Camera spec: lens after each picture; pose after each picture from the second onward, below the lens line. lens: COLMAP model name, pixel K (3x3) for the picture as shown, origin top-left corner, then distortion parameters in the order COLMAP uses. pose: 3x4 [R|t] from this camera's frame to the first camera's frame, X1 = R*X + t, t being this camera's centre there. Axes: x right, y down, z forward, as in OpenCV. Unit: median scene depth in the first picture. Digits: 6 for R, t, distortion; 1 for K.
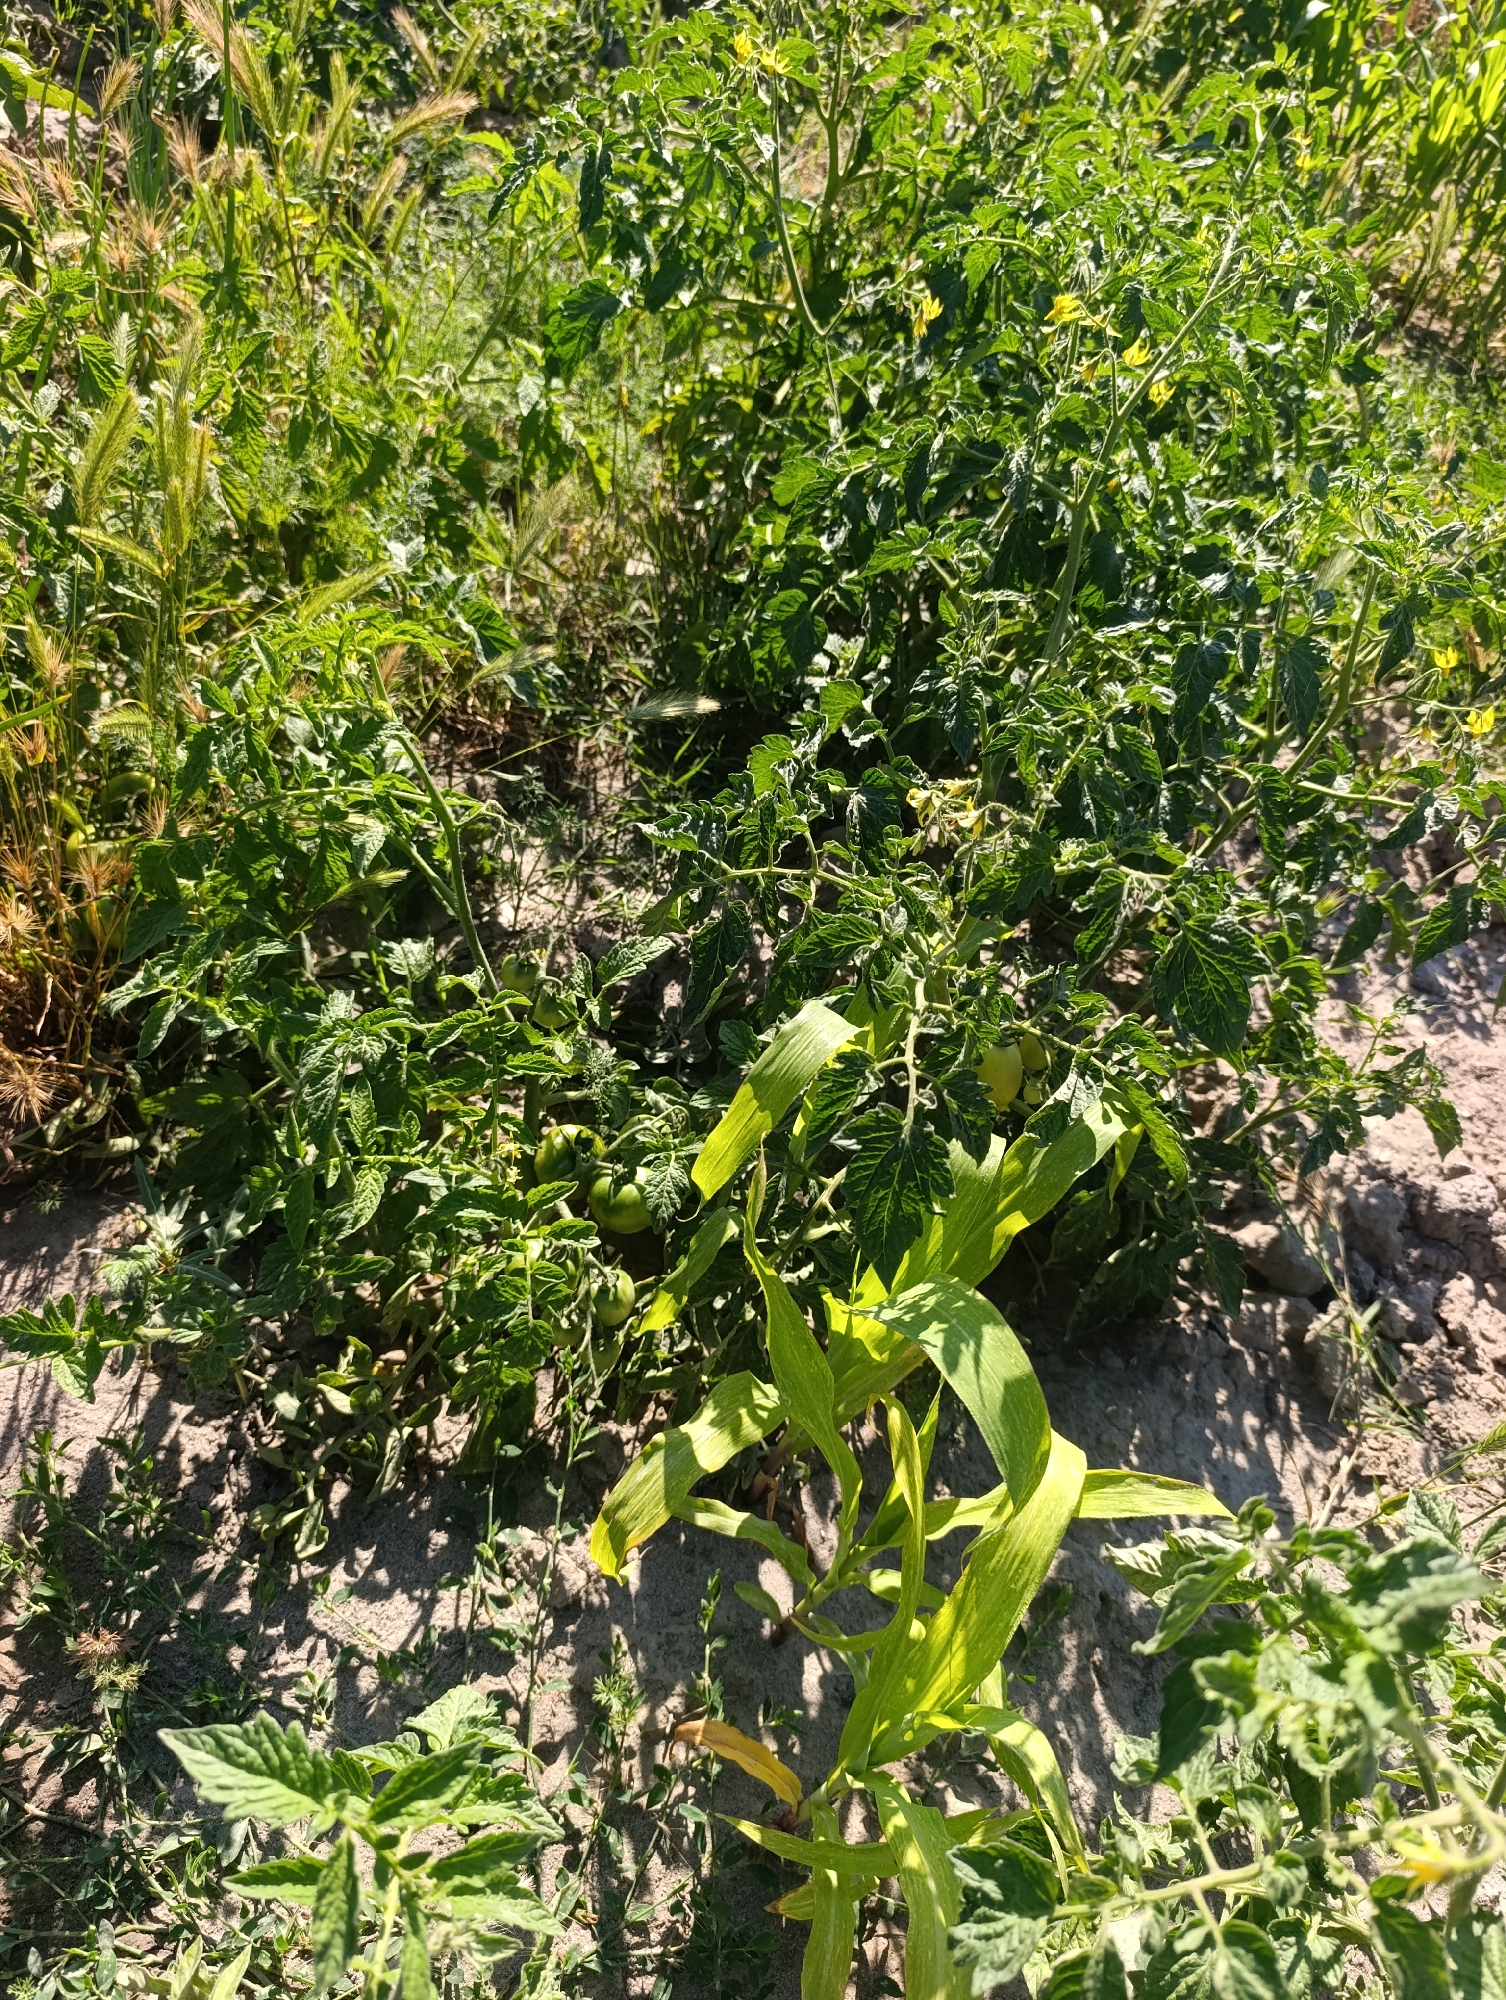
lens RADIAL K [[1345.0, 0, 754.6], [0, 1345.0, 1000.0], [0, 0, 1]] dist [-0.005307, -0.000958]
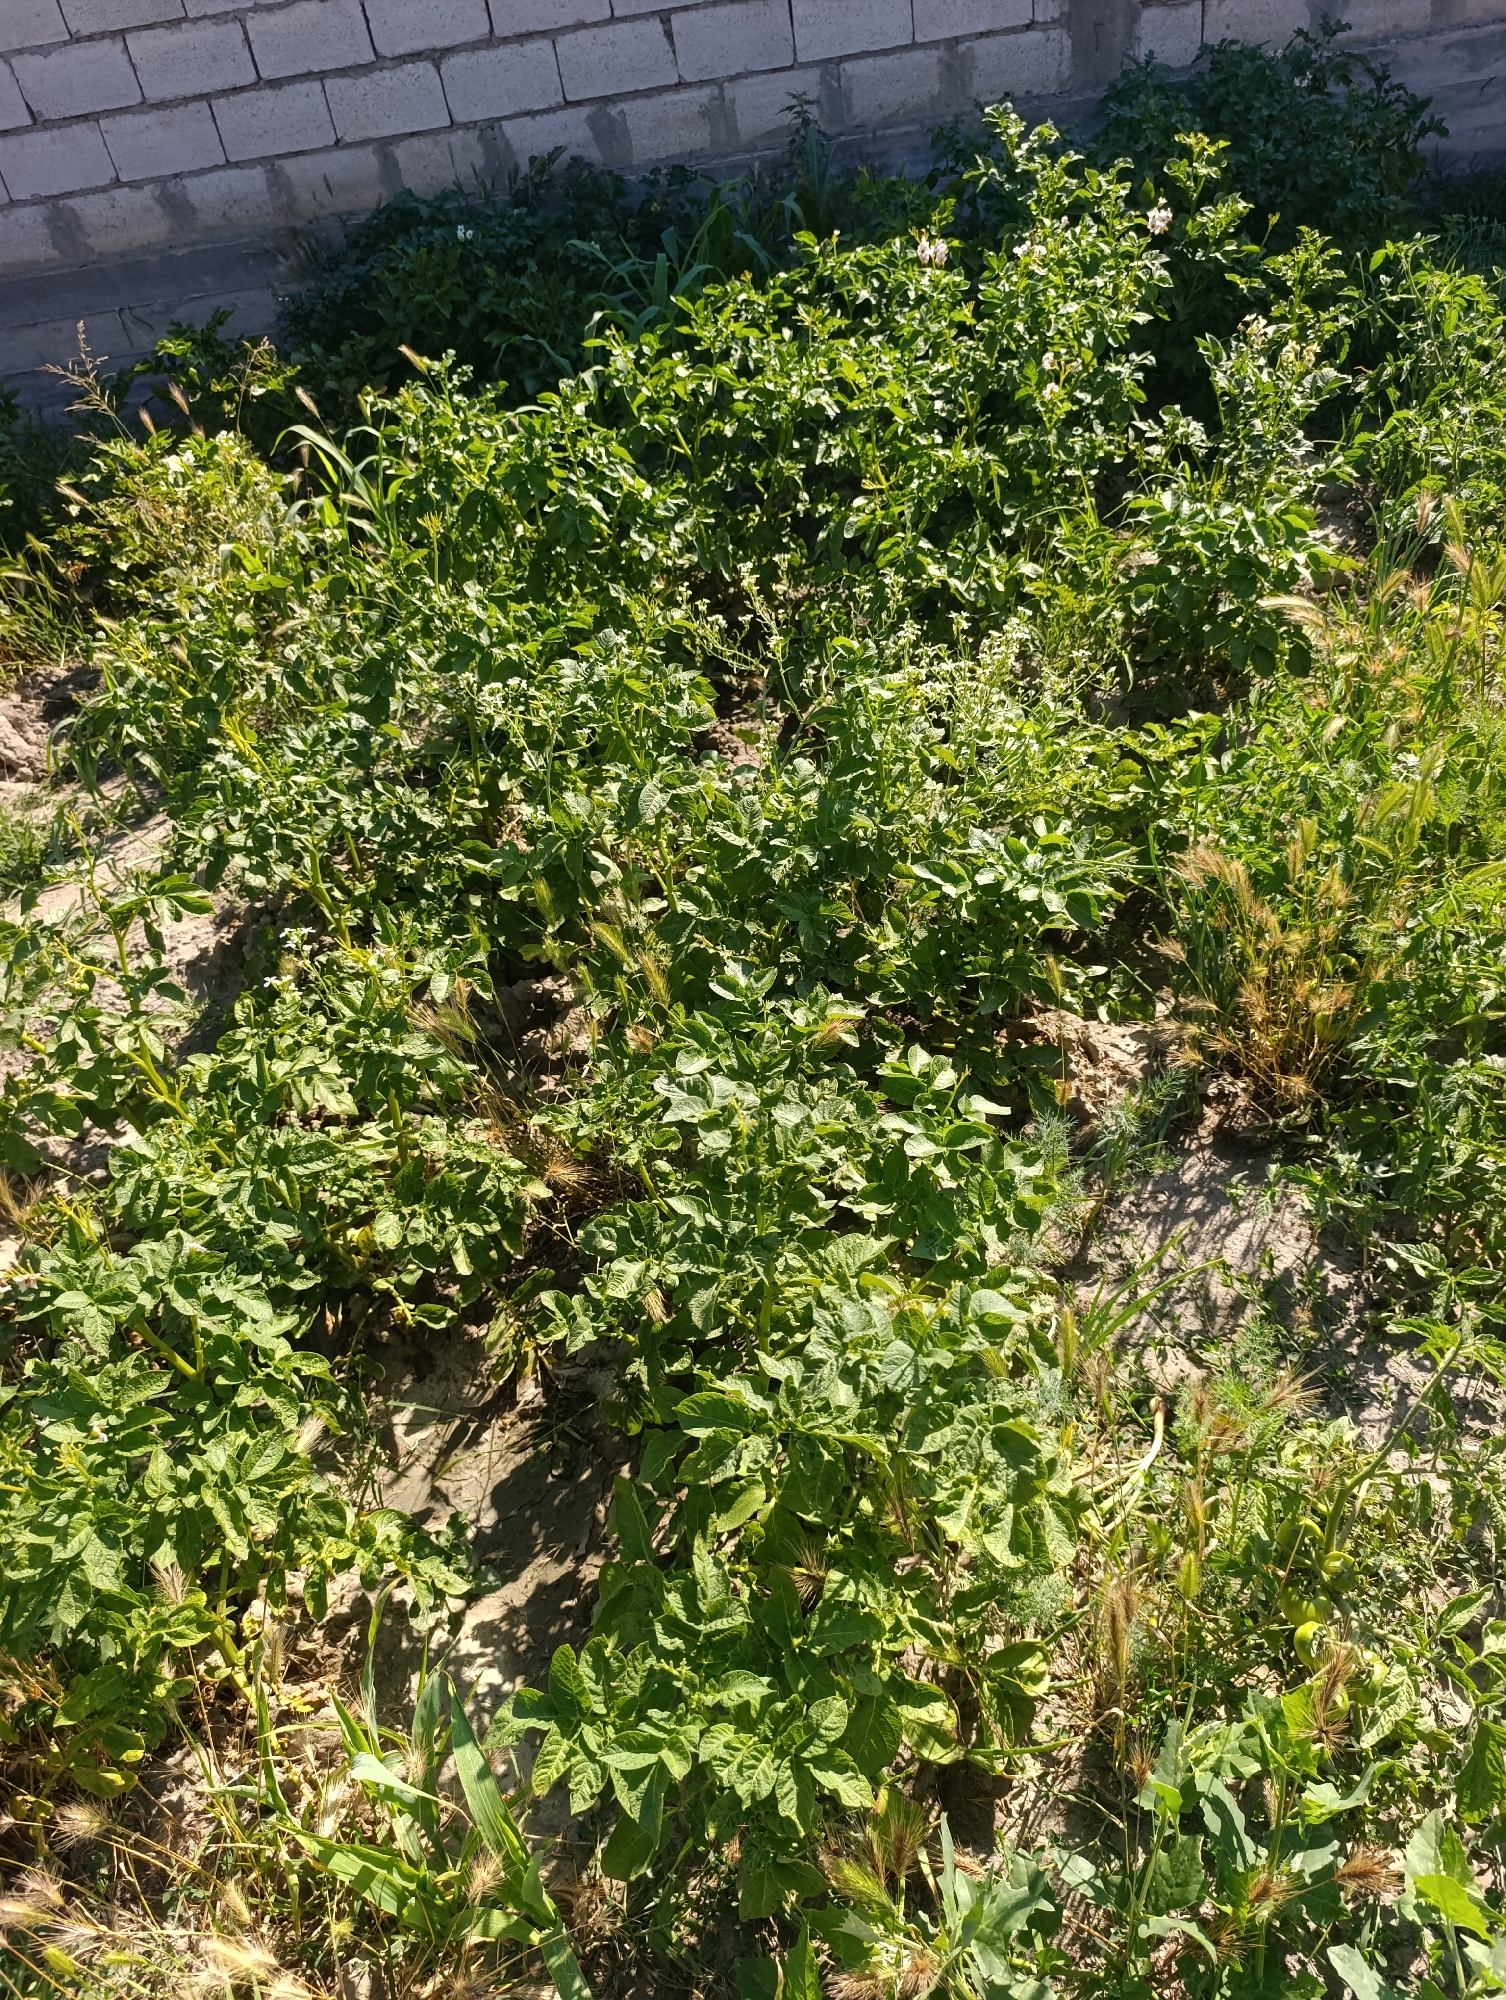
lens RADIAL K [[1345.0, 0, 754.0], [0, 1345.0, 999.6], [0, 0, 1]] dist [-0.005307, -0.000958]
pose [[0.735672, 0.115366, -0.667441, 0.238980], [-0.216704, 0.973684, -0.070557, 0.260916], [0.641736, 0.196544, 0.741313, -1.153438]]
